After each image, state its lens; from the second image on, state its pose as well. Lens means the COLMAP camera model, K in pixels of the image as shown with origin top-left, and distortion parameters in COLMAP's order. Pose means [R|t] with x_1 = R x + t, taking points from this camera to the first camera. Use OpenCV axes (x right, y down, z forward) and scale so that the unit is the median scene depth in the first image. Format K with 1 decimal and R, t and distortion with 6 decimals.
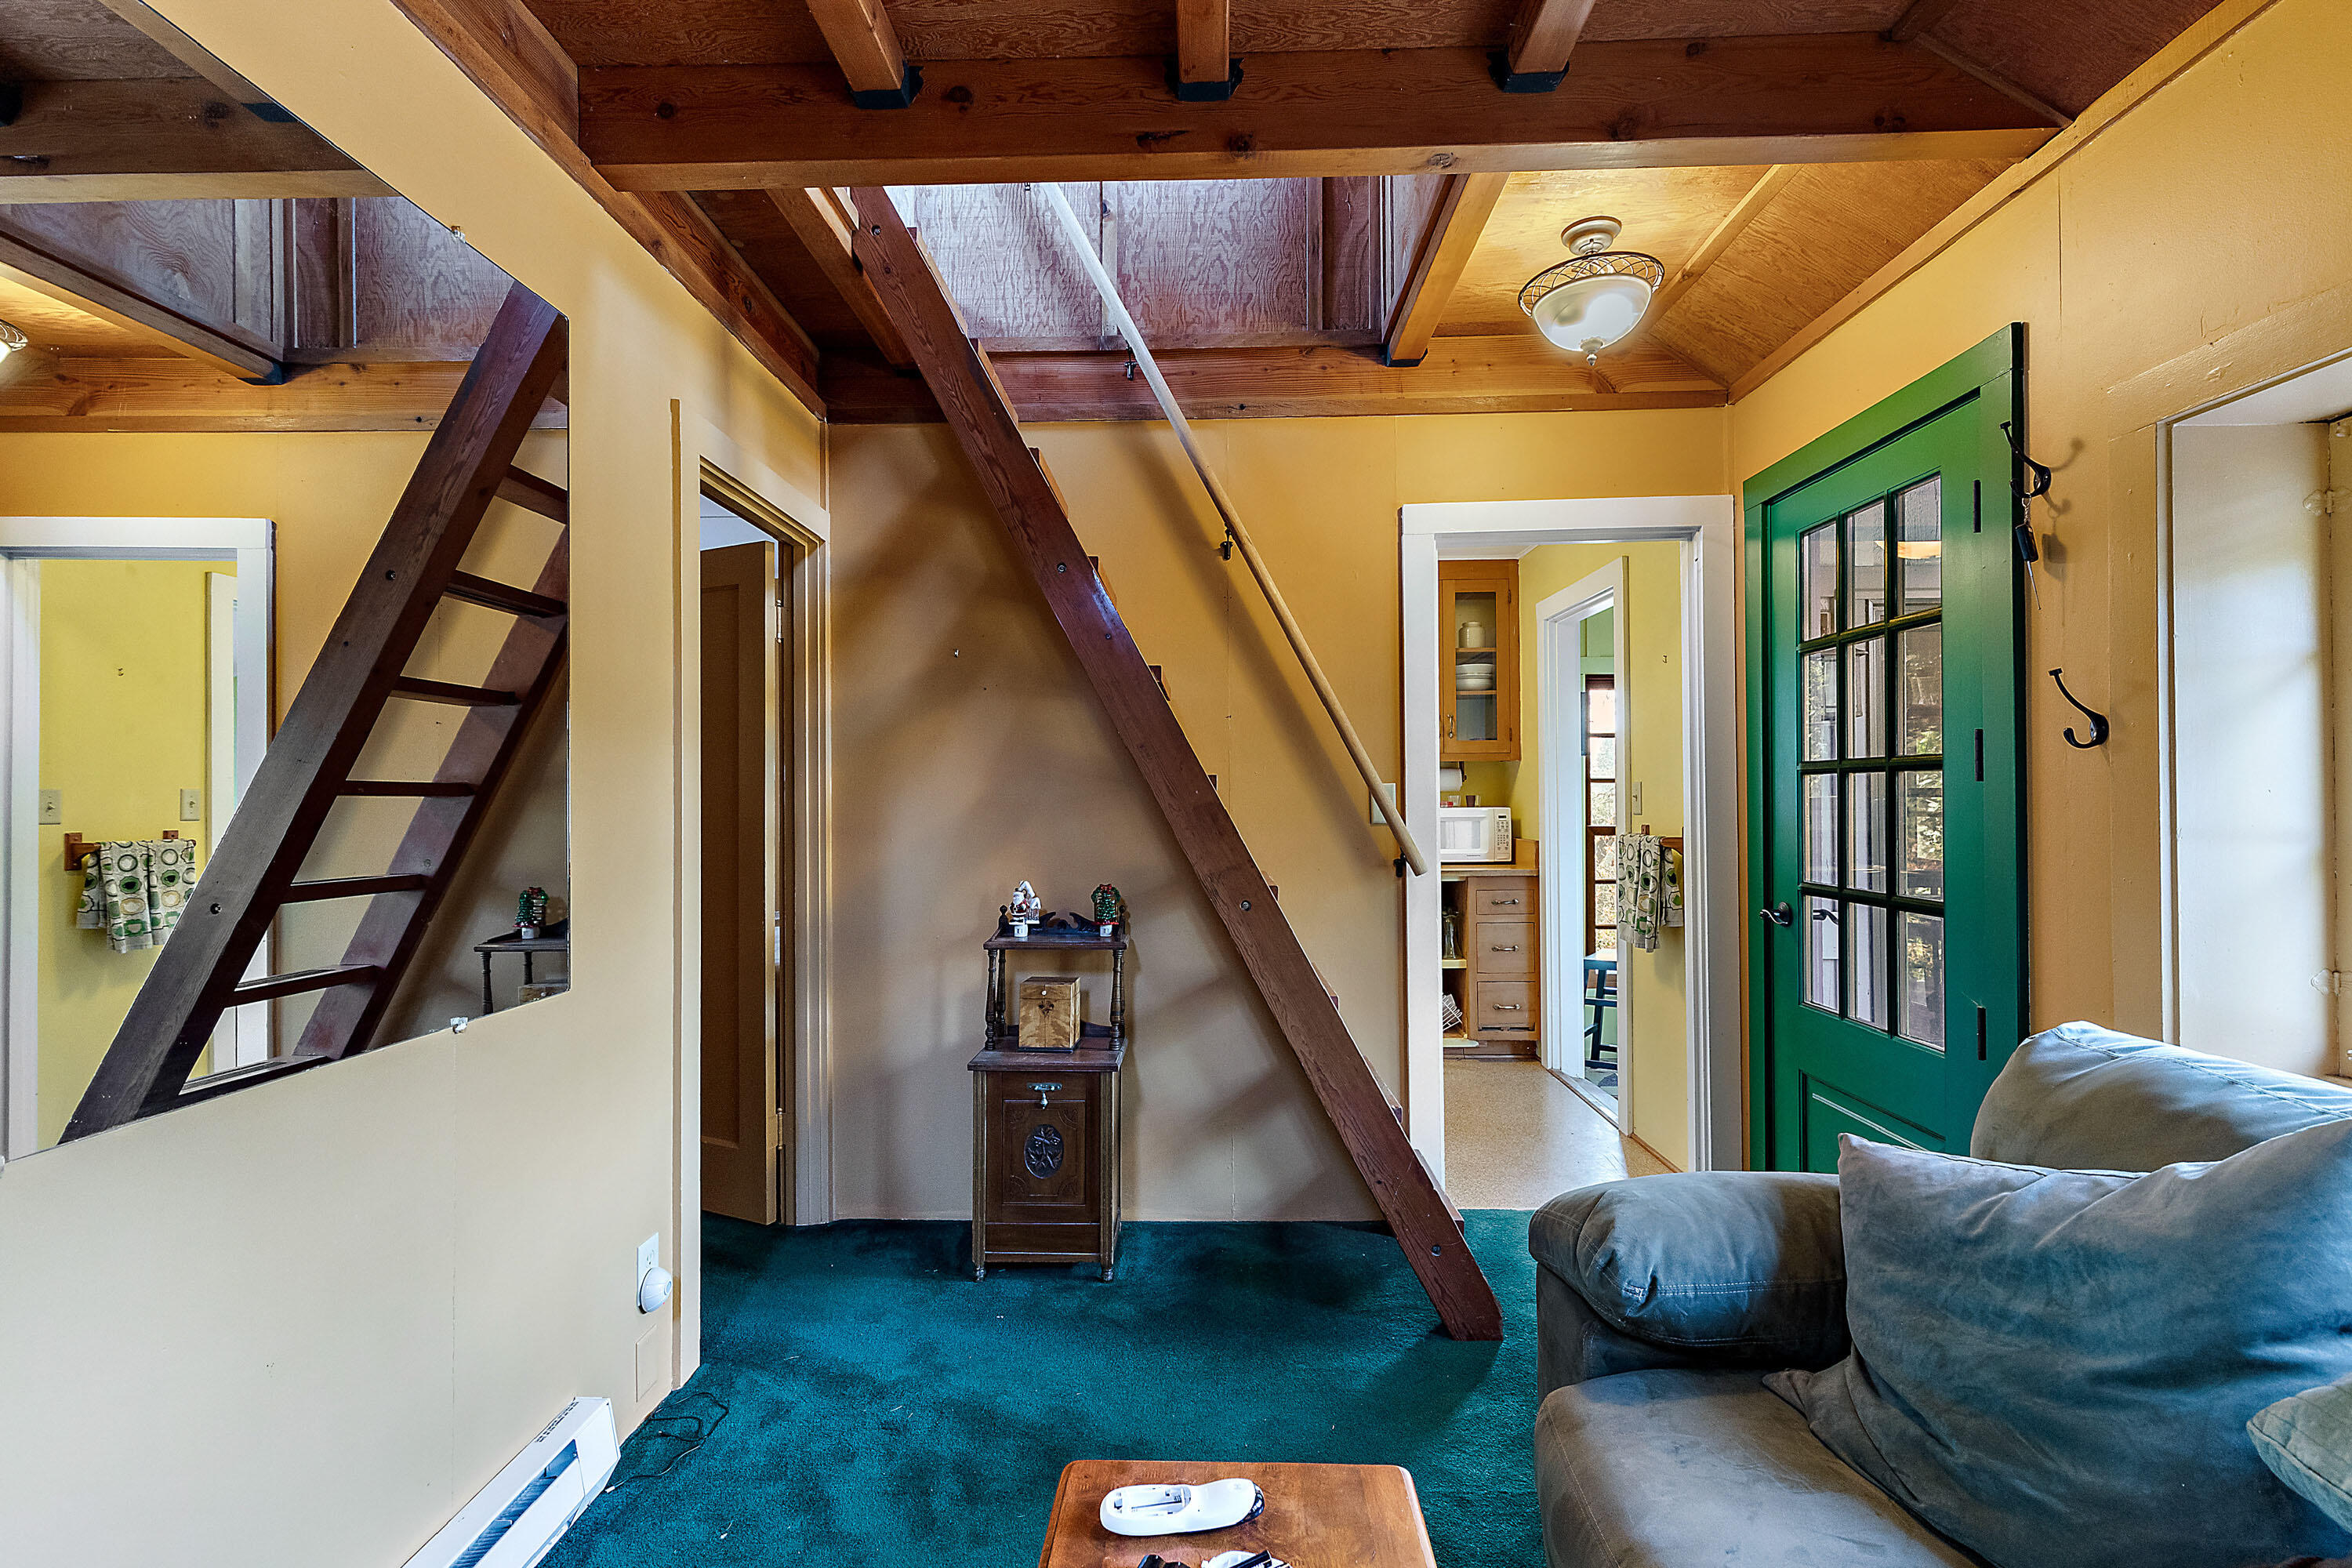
lens RADIAL K [[1042.0, 0, 1176.0], [0, 1042.0, 784.0], [0, 0, 1]] dist [0.001100, 0.000282]
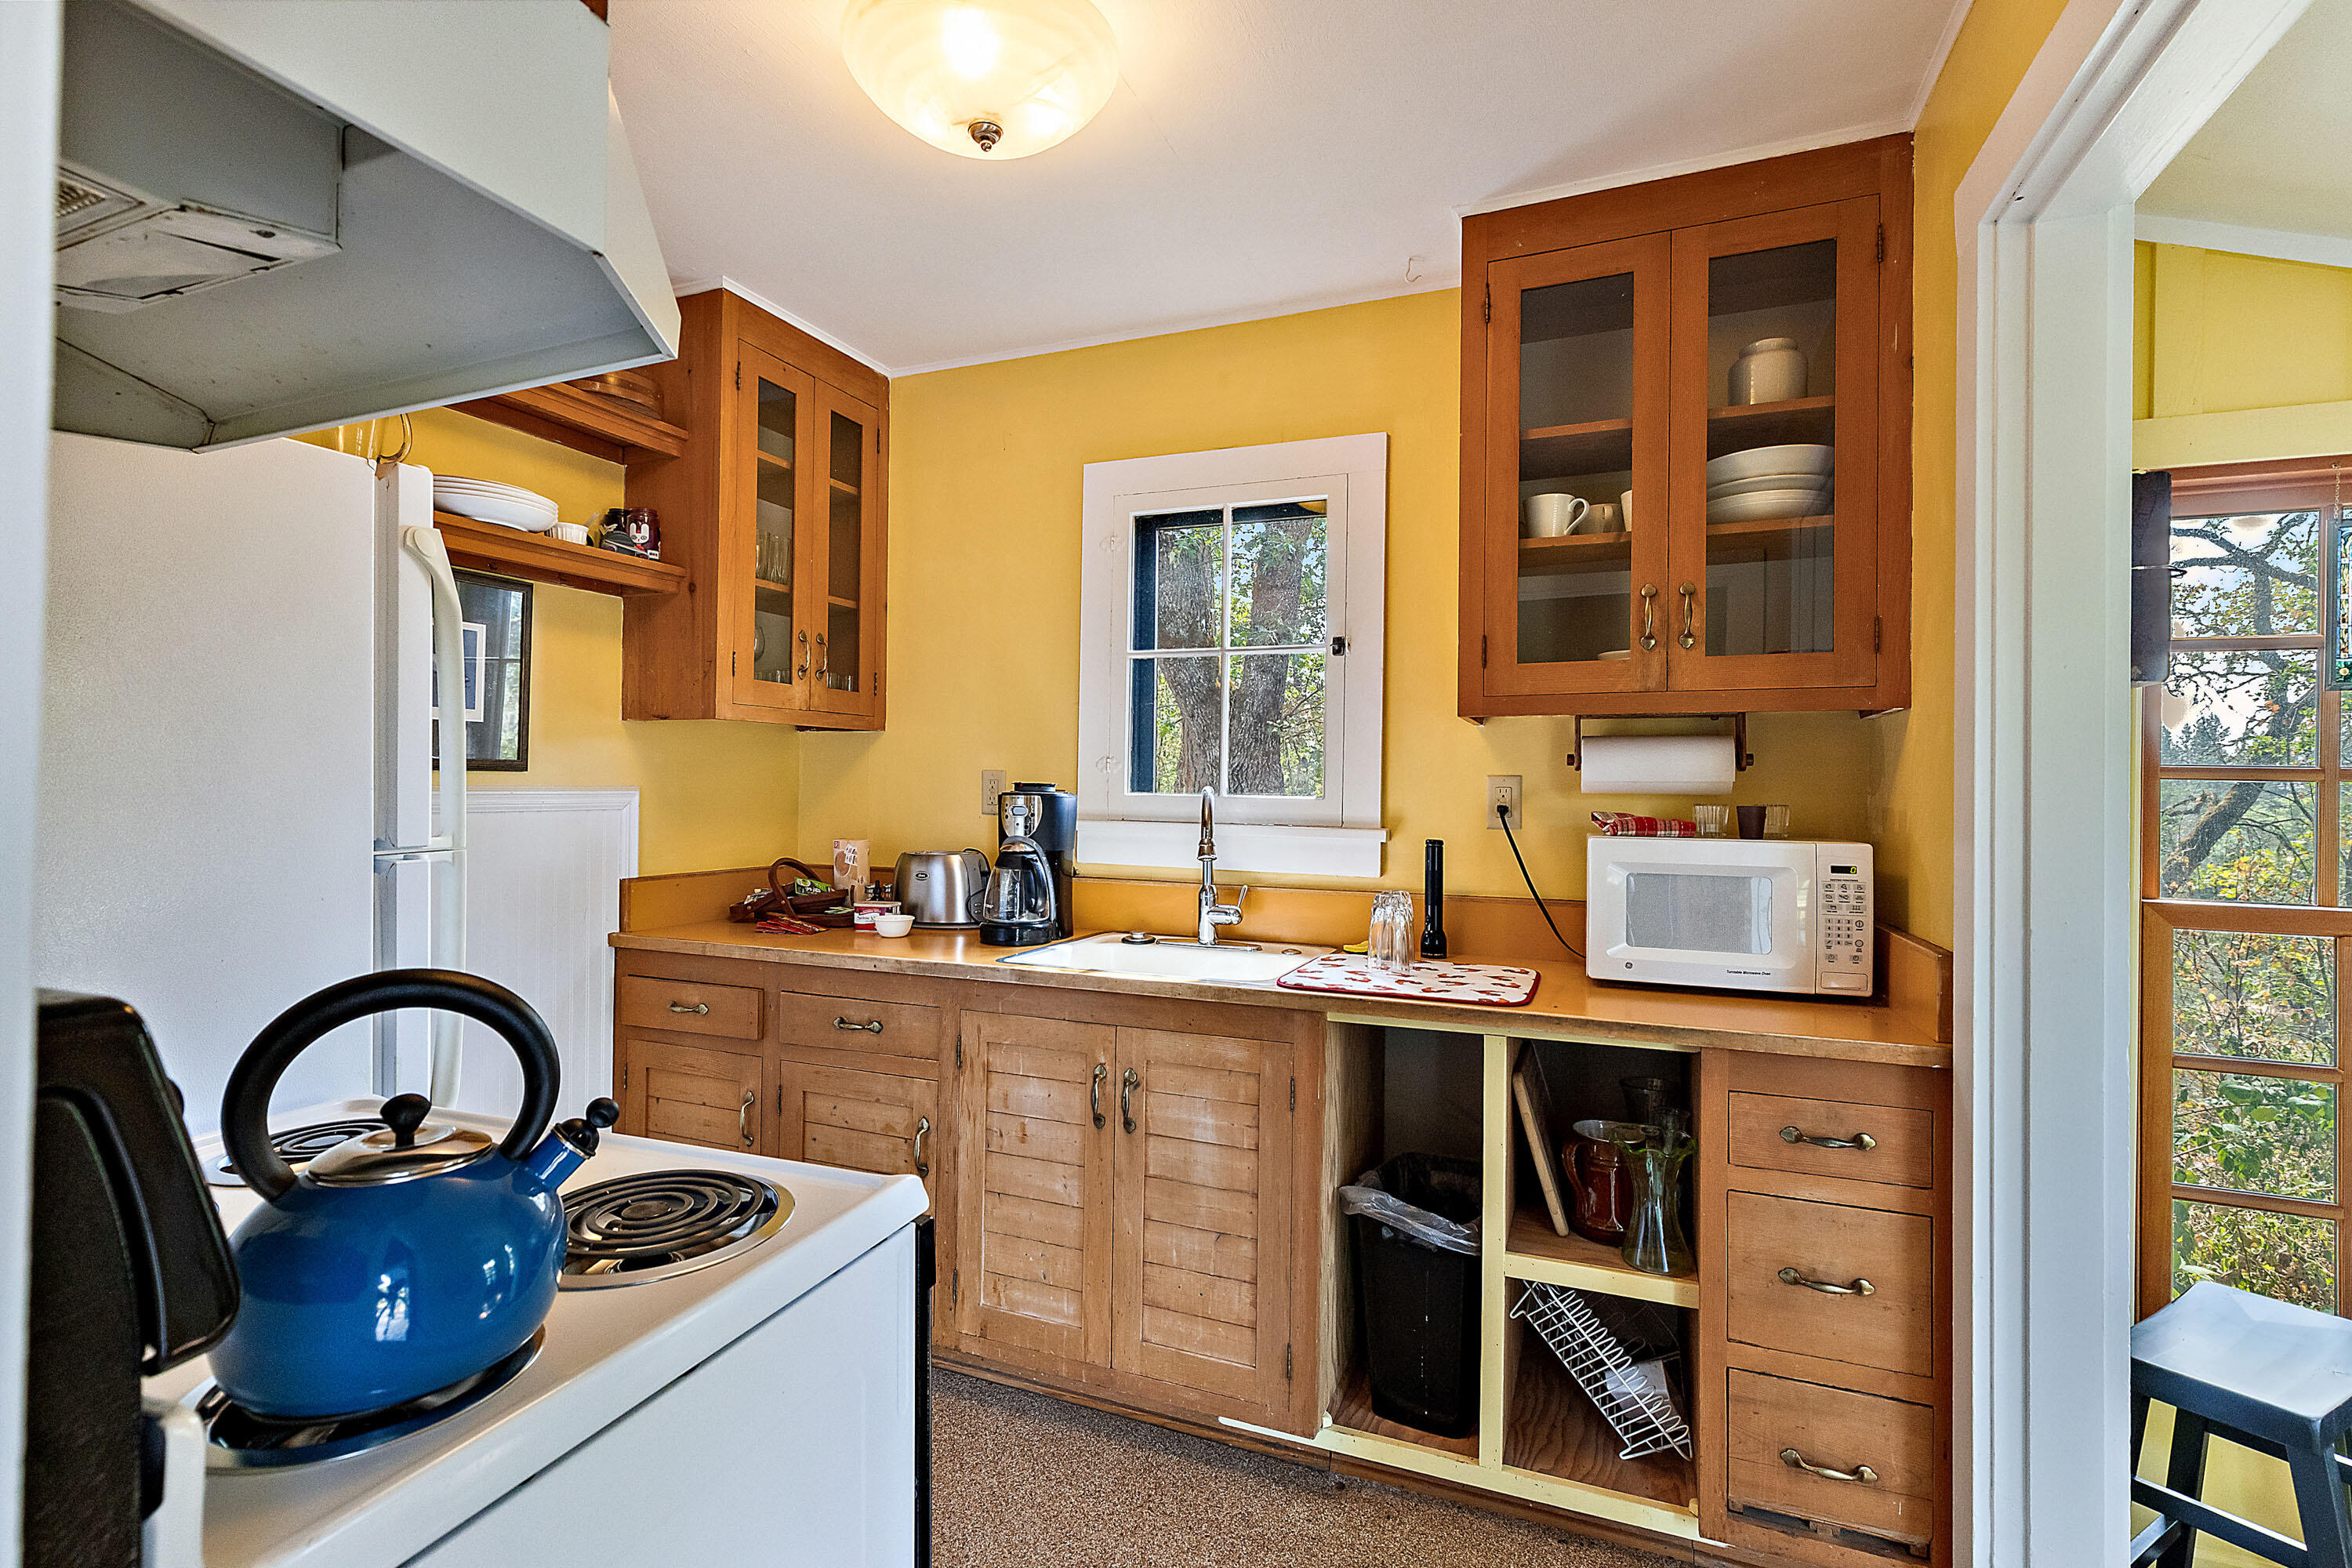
lens RADIAL K [[1042.0, 0, 1176.0], [0, 1042.0, 784.0], [0, 0, 1]] dist [0.001100, 0.000282]
pose [[0.938517, 0.014203, -0.344940, 0.220739], [-0.011578, 0.999886, 0.009667, 0.002803], [0.345038, -0.005079, 0.938575, 0.586764]]
